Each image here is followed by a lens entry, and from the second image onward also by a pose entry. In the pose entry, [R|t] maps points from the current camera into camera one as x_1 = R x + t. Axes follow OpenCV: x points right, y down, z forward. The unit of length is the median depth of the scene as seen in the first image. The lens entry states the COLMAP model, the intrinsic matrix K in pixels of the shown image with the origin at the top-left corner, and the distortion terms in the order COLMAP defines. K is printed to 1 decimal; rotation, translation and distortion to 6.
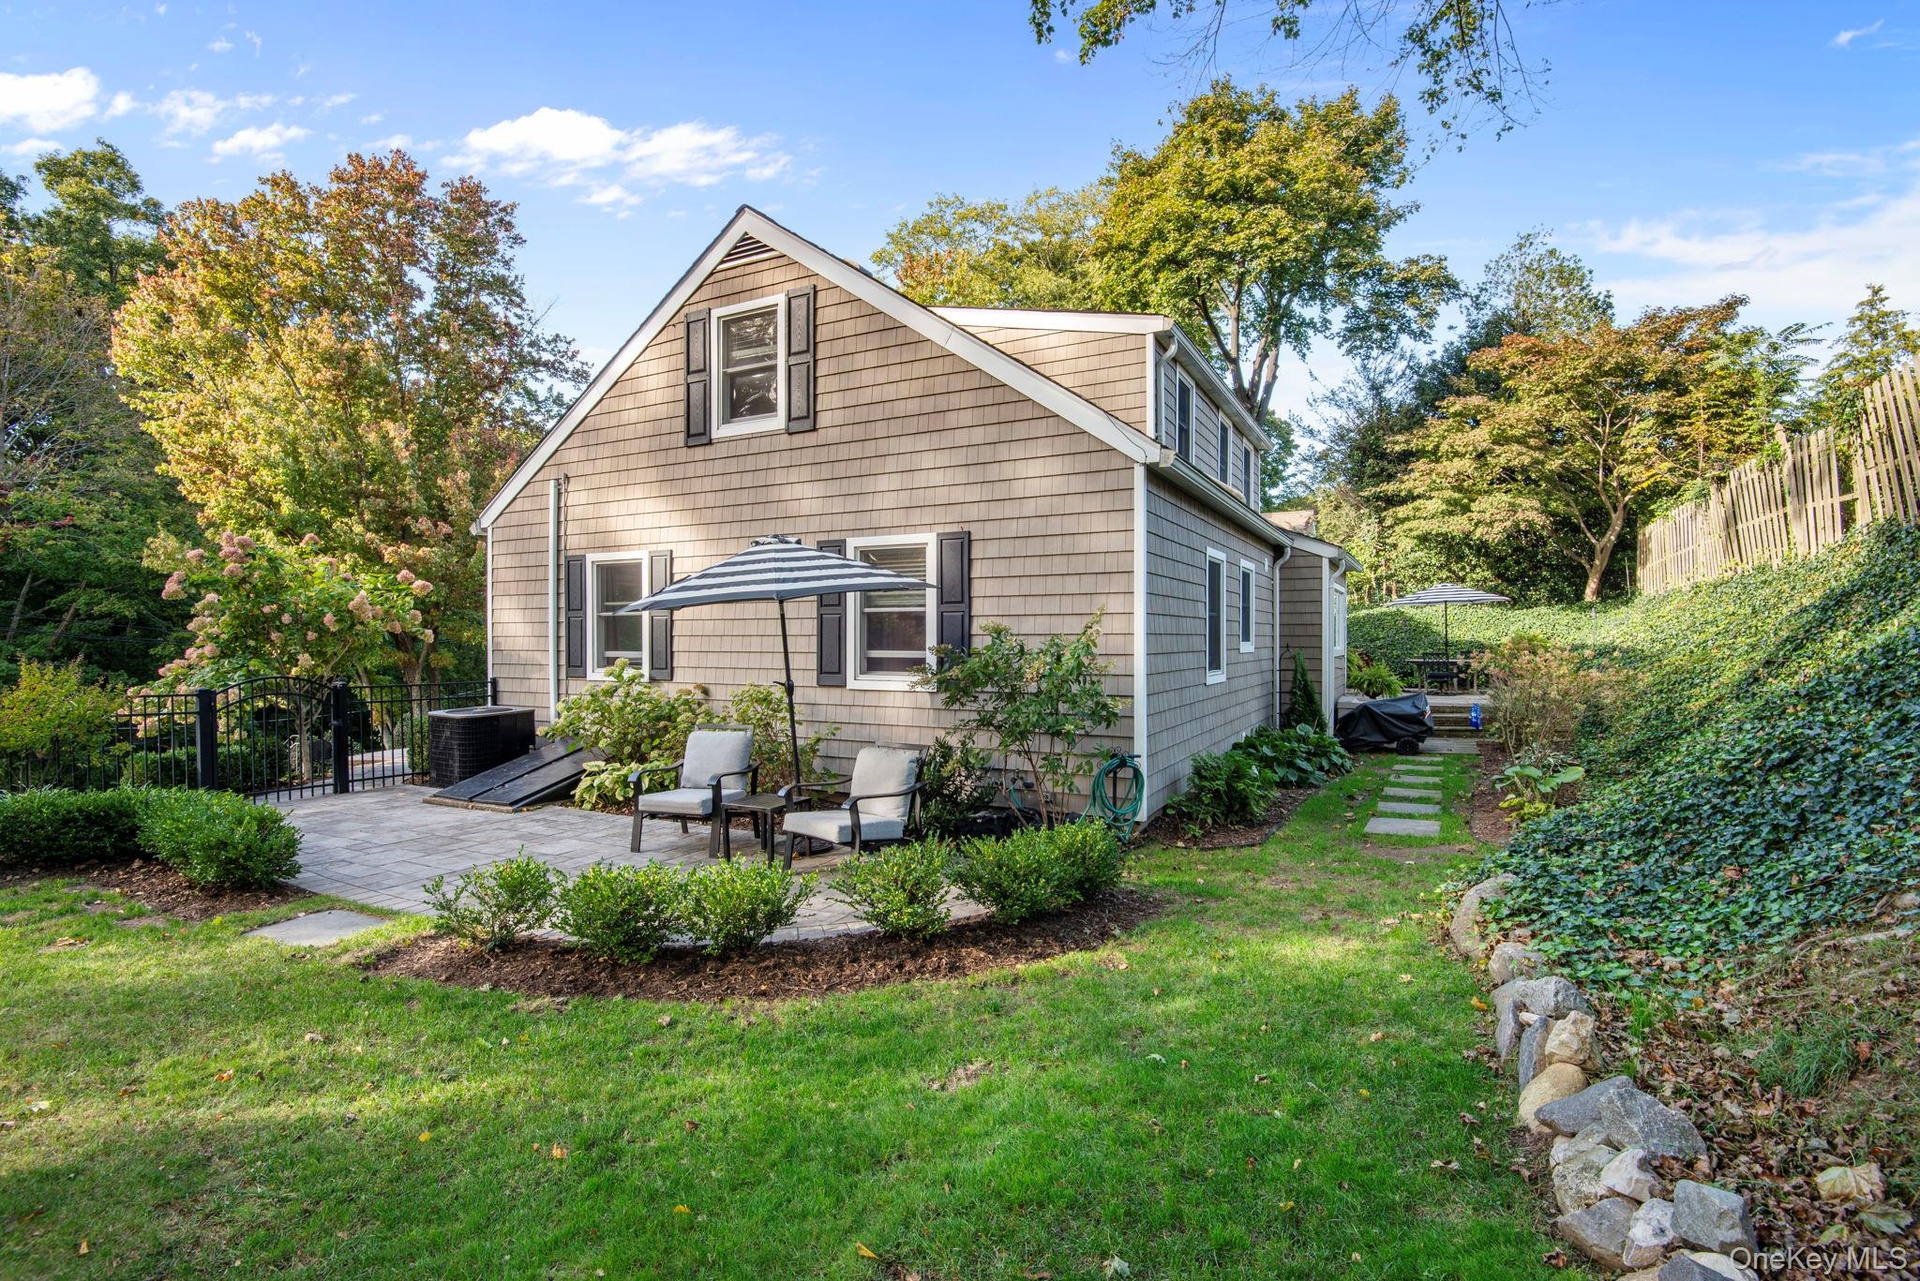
lens RADIAL K [[919.7, 0, 962.3], [0, 919.7, 637.7], [0, 0, 1]] dist [-0.028461, -0.003731]
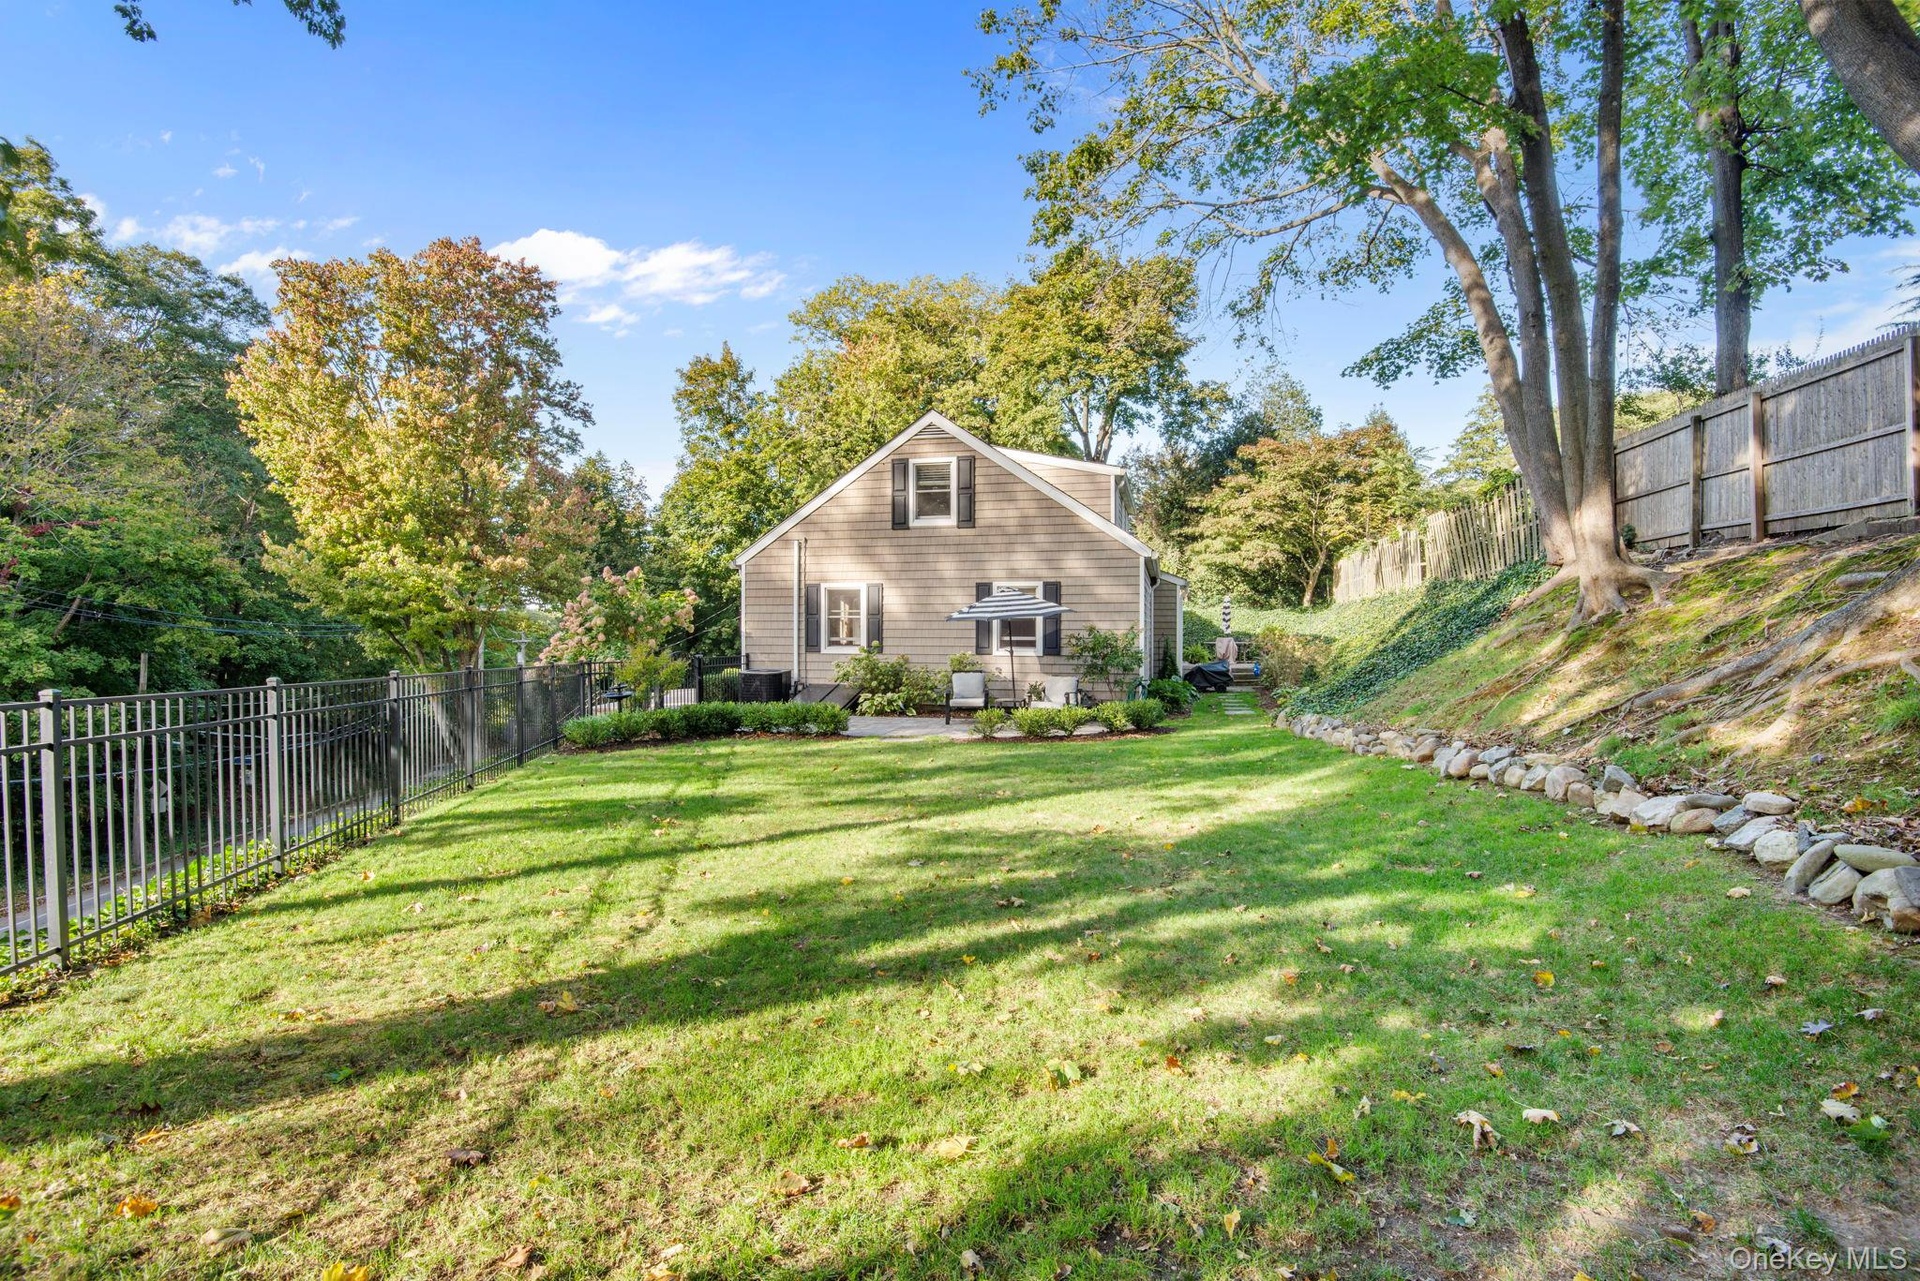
lens RADIAL K [[877.5, 0, 969.0], [0, 877.5, 634.9], [0, 0, 1]] dist [0.000118, -0.001094]
pose [[0.969838, -0.000182, 0.243749, -0.275277], [-0.002262, 0.999950, 0.009745, -0.003762], [-0.243738, -0.010003, 0.969789, -0.374793]]
